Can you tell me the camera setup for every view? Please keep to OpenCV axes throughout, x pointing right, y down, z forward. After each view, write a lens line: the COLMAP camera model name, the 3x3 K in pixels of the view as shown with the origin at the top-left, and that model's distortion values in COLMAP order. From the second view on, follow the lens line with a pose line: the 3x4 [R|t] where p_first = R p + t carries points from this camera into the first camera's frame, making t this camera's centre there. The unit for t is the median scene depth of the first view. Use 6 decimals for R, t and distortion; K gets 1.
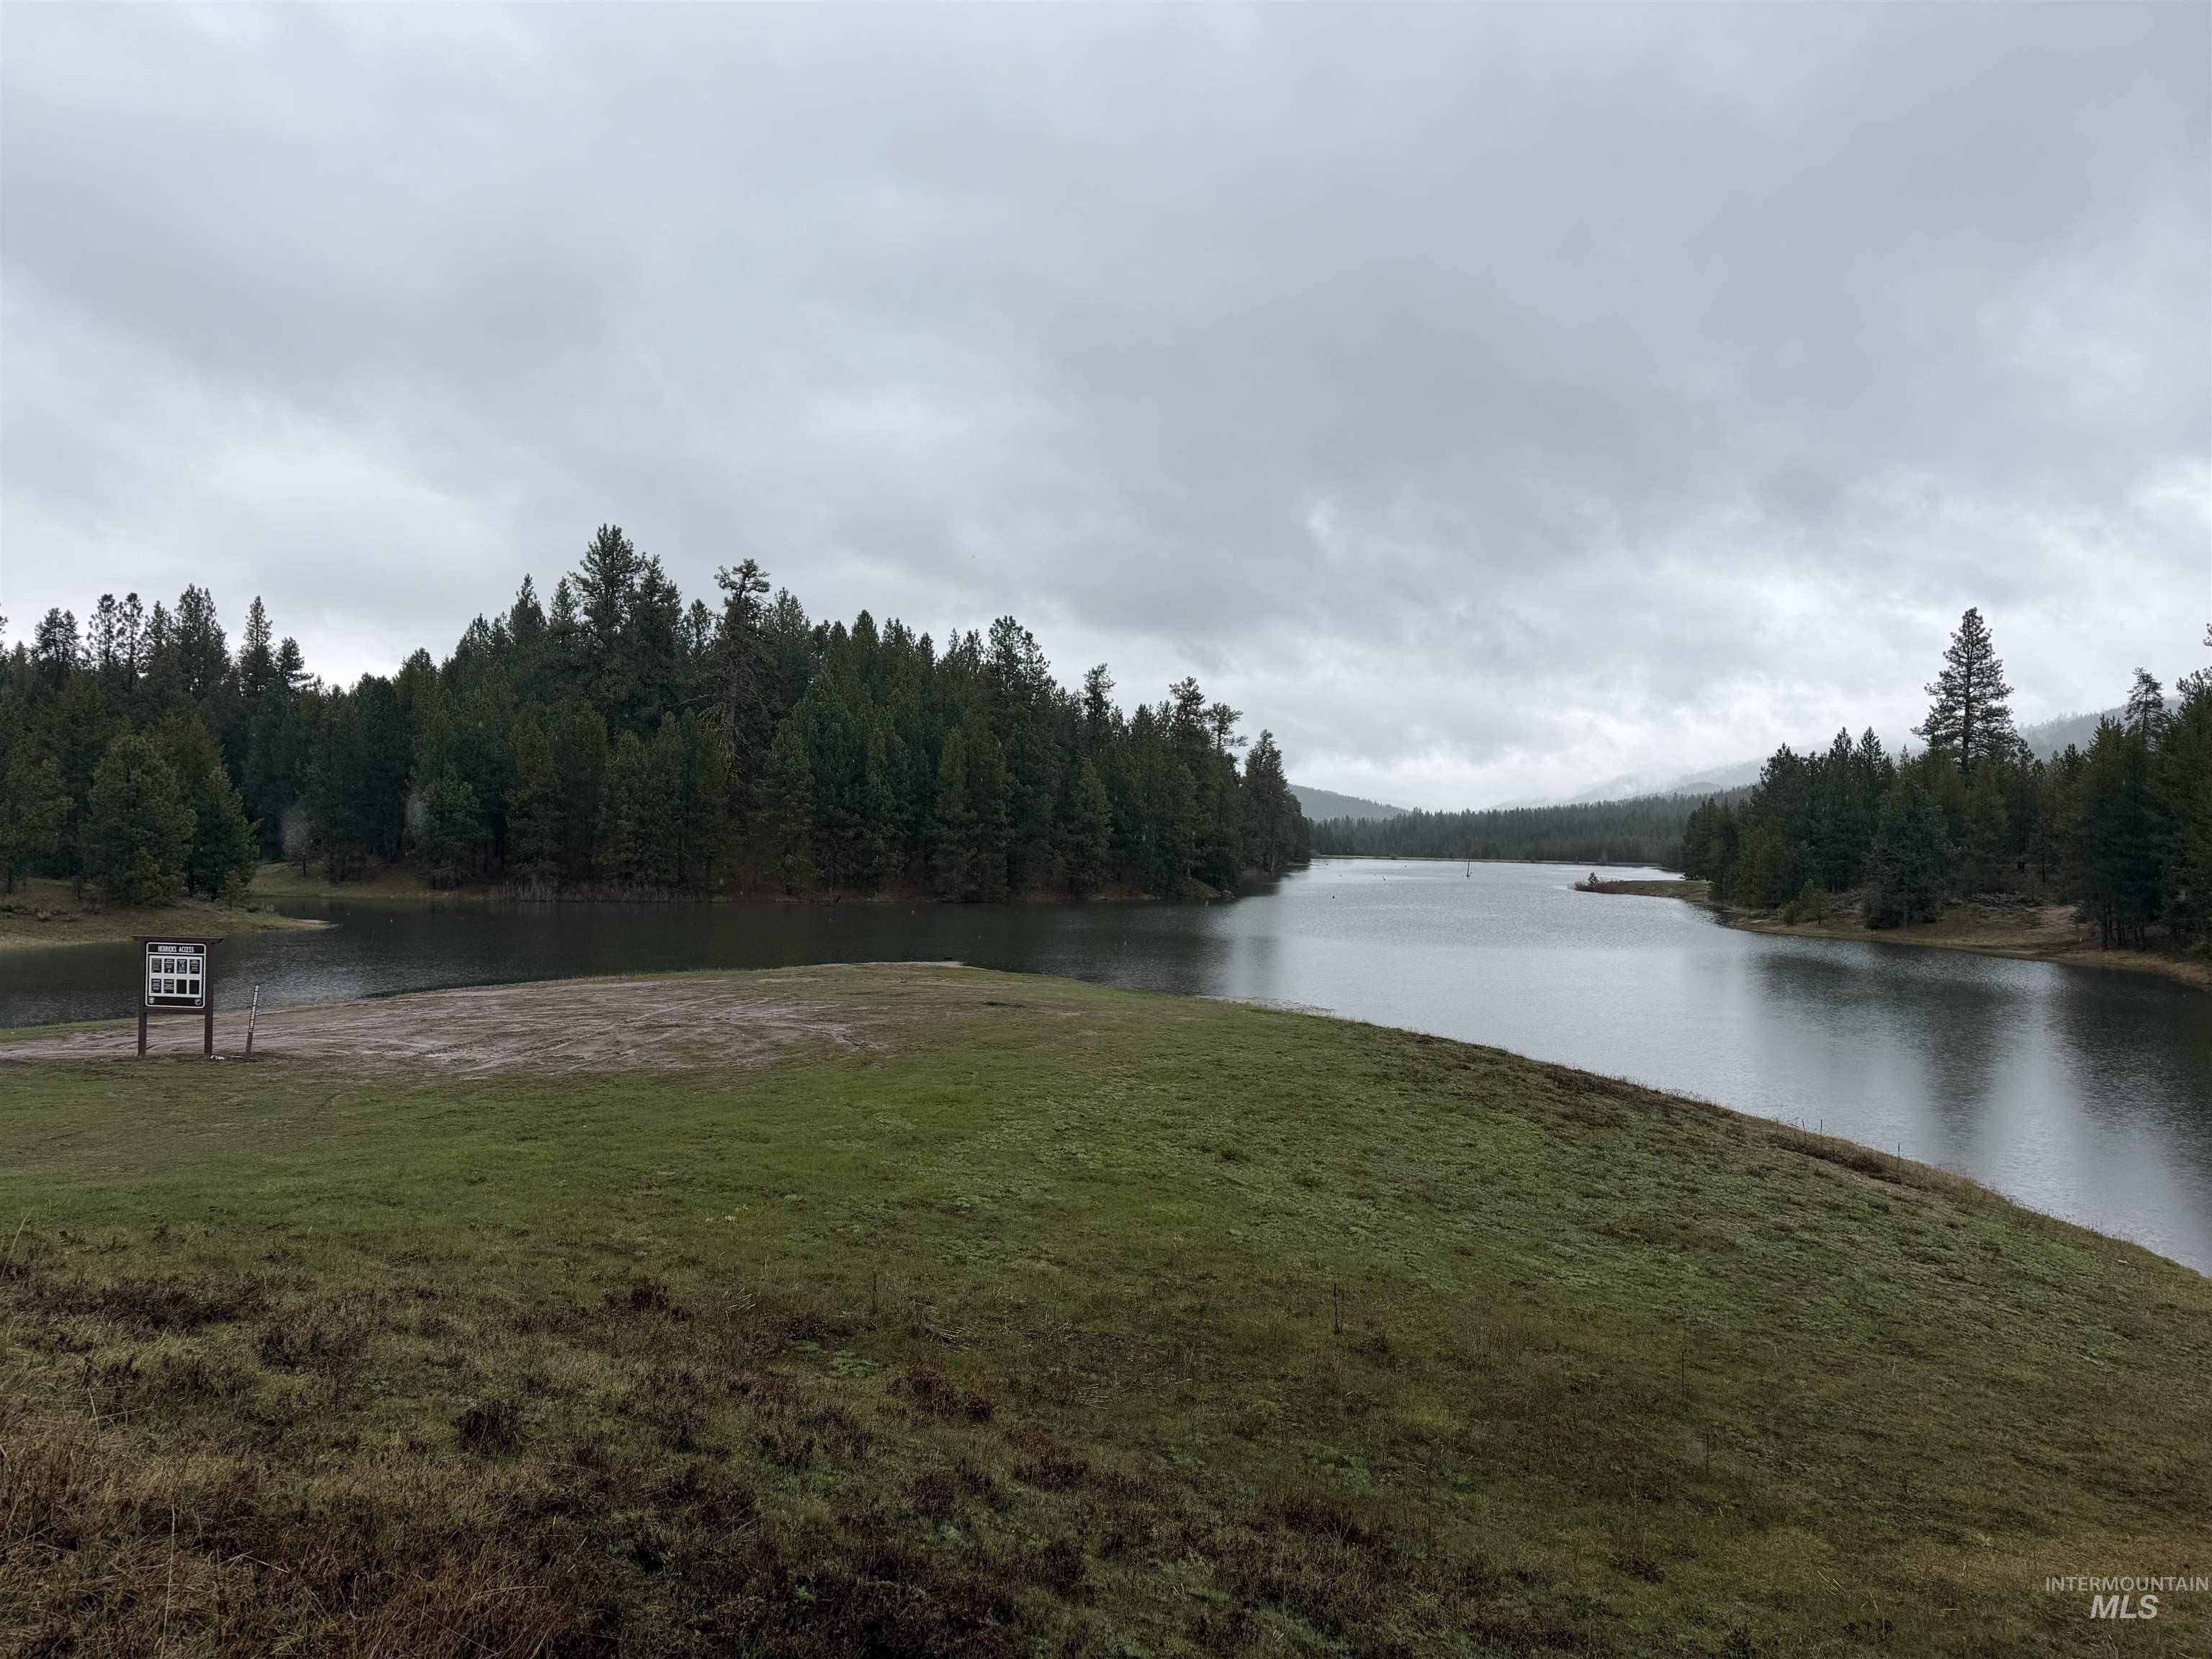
lens RADIAL K [[1538.1, 0, 1113.0], [0, 1538.1, 849.0], [0, 0, 1]] dist [0.087784, -0.097908]
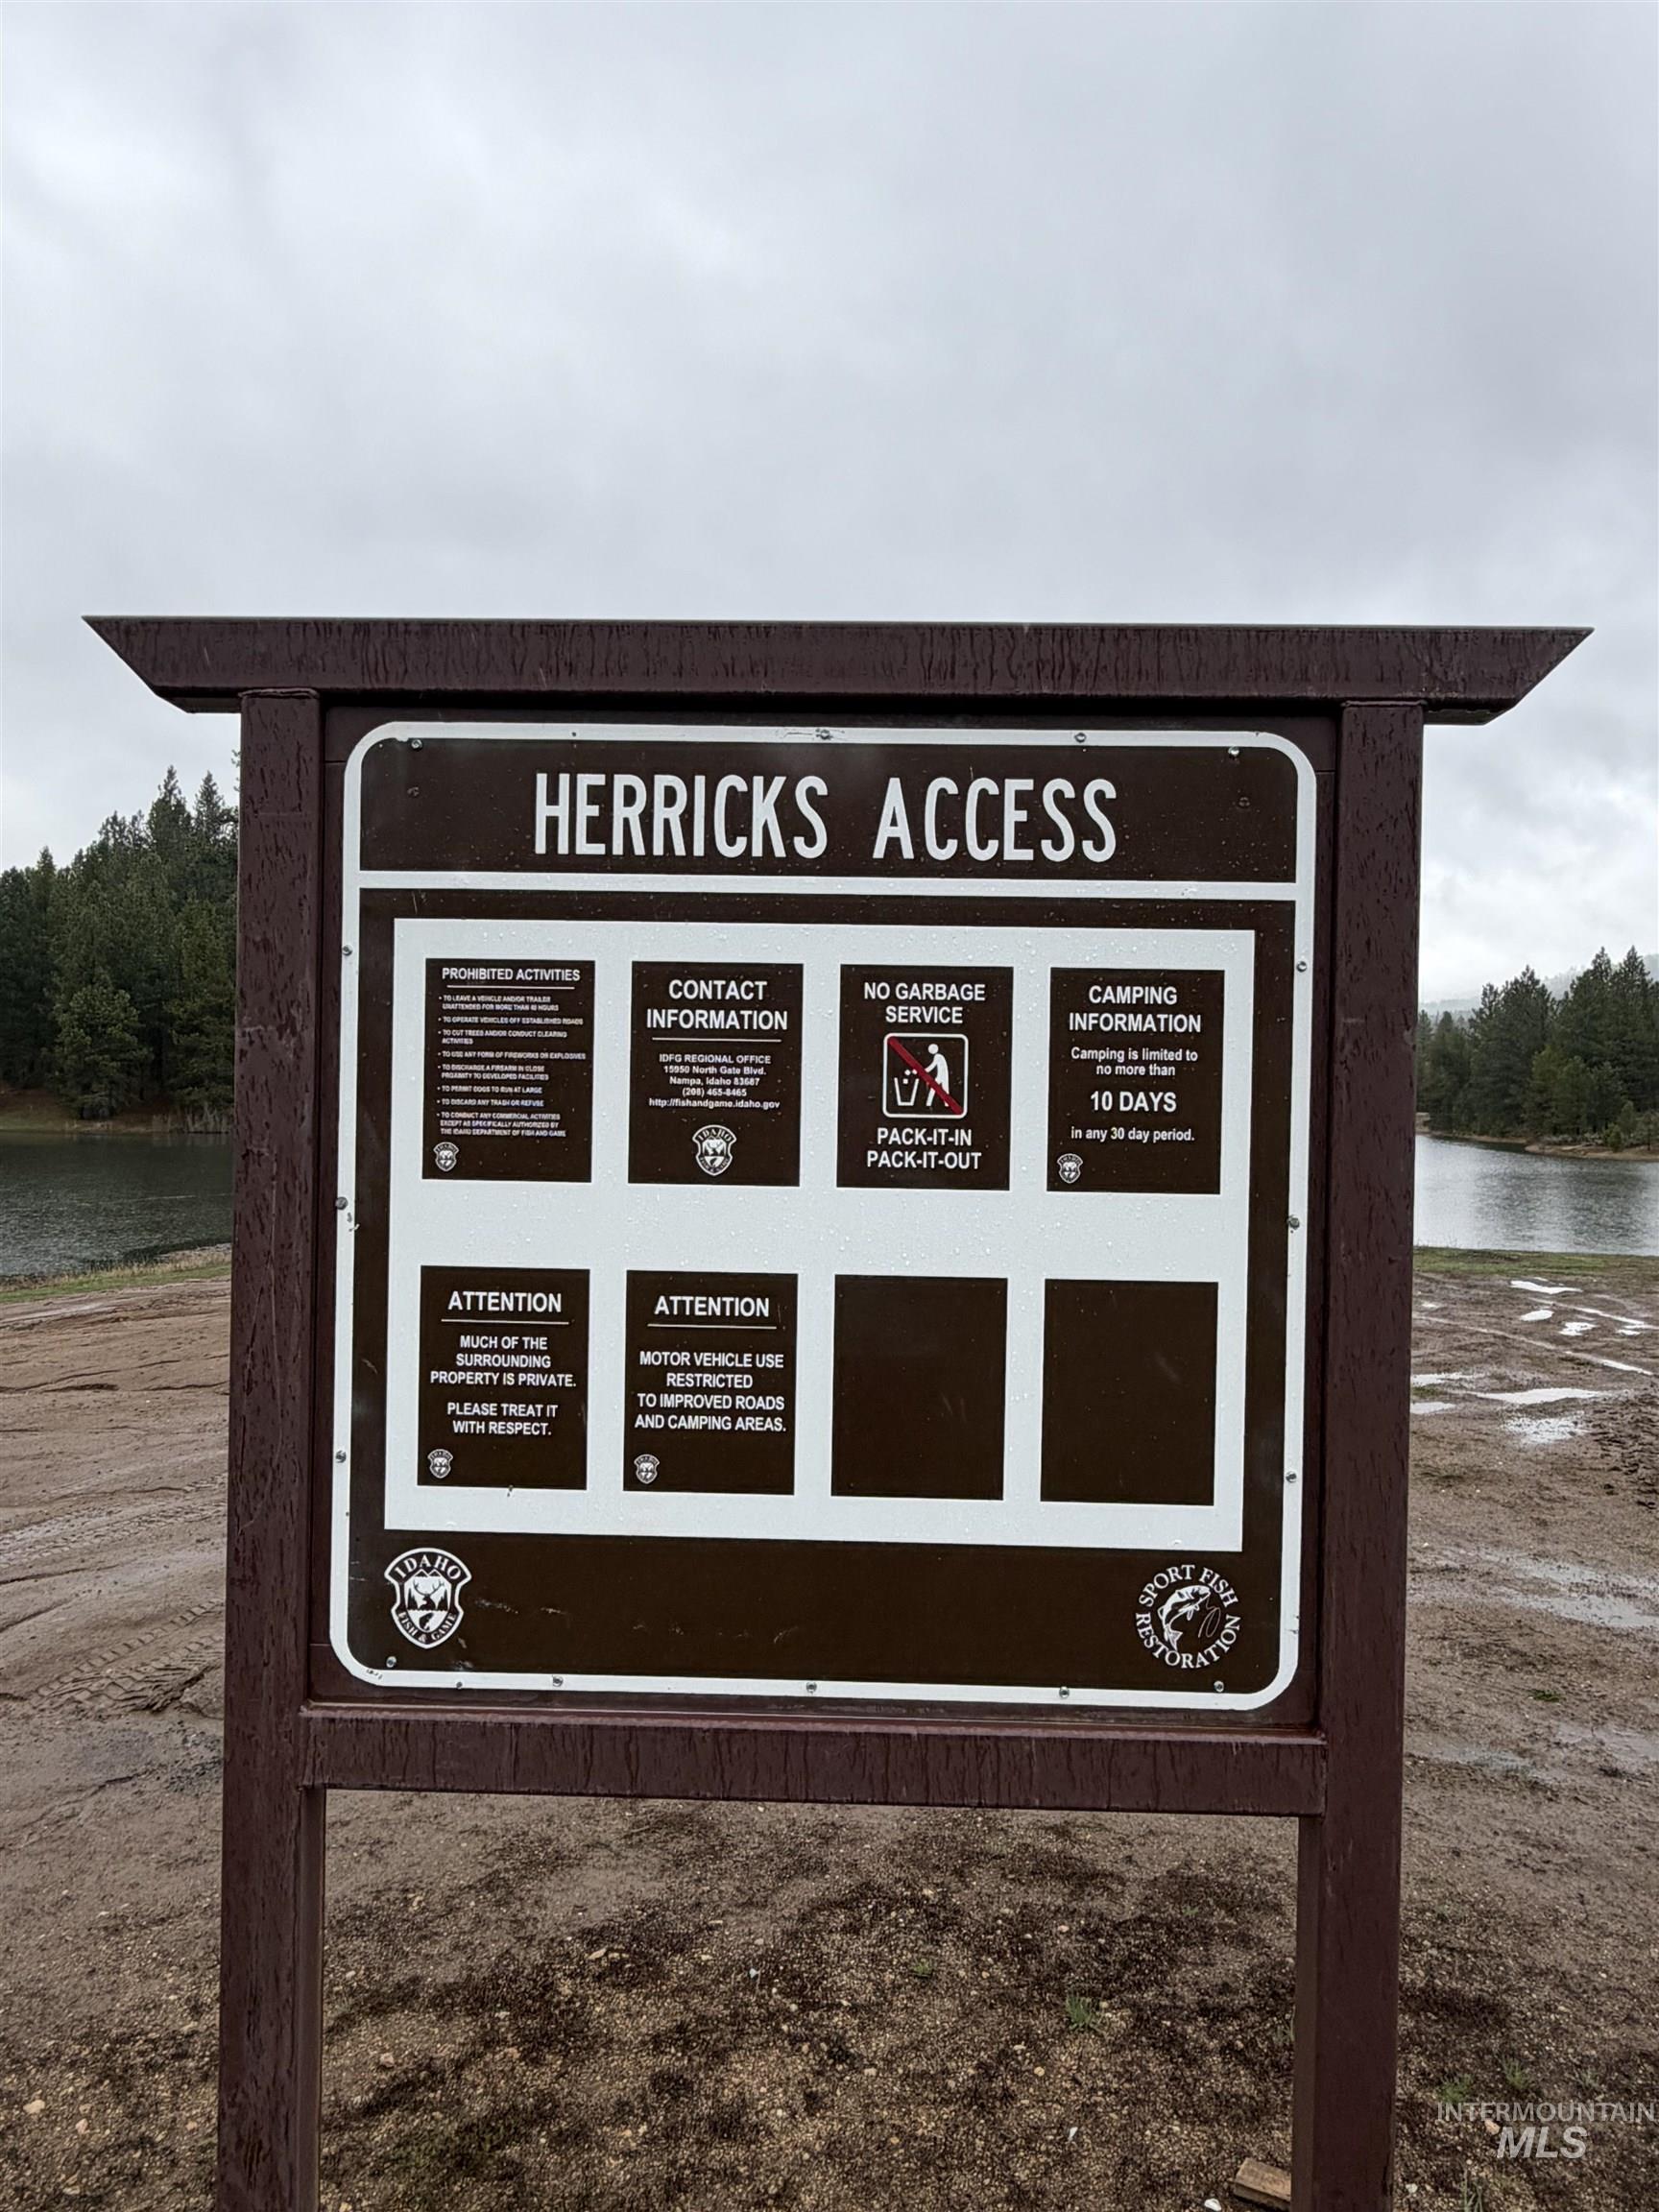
lens RADIAL K [[1471.6, 0, 829.5], [0, 1471.6, 1106.0], [0, 0, 1]] dist [-0.003584, -0.000853]
pose [[0.995228, -0.004139, 0.097486, -0.112013], [0.003463, 0.999969, 0.007096, 0.014043], [-0.097513, -0.006724, 0.995212, 0.174273]]
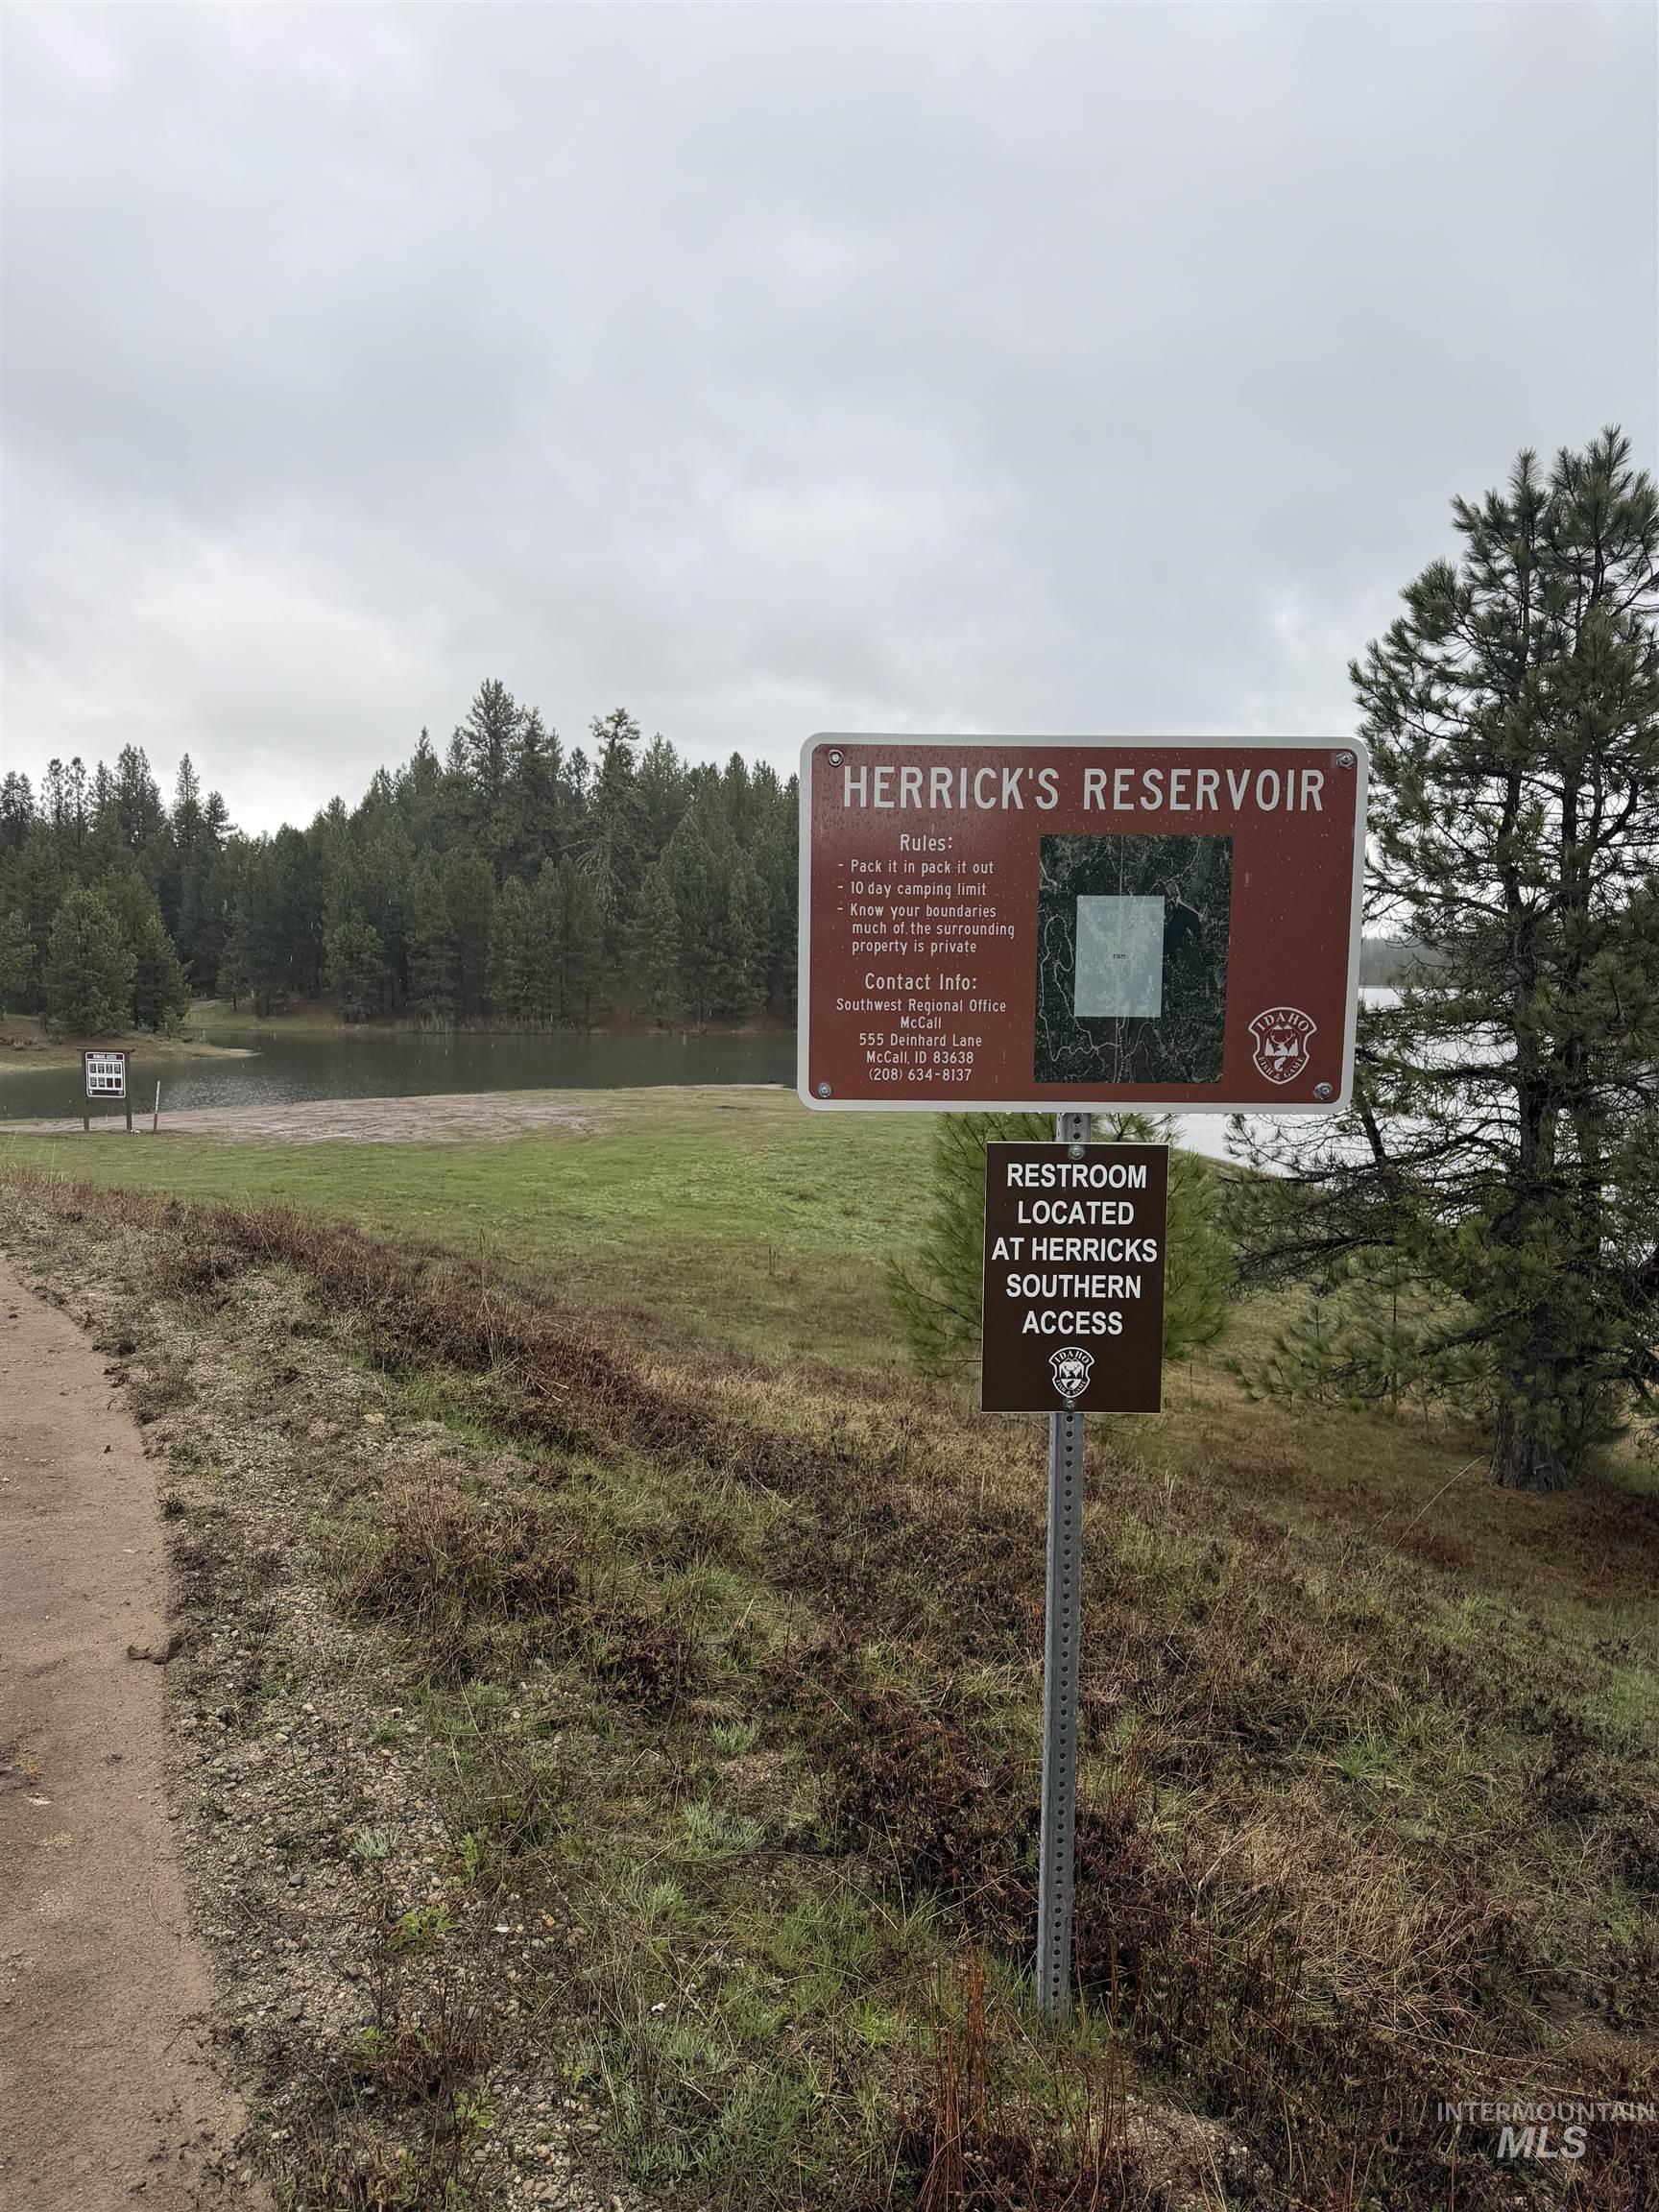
lens RADIAL K [[1554.1, 0, 829.5], [0, 1554.1, 1106.0], [0, 0, 1]] dist [0.194502, -0.314084]
pose [[0.991723, -0.001213, -0.128389, 0.047789], [0.011422, 0.996825, 0.078806, 0.000092], [0.127886, -0.079621, 0.988588, -0.070356]]
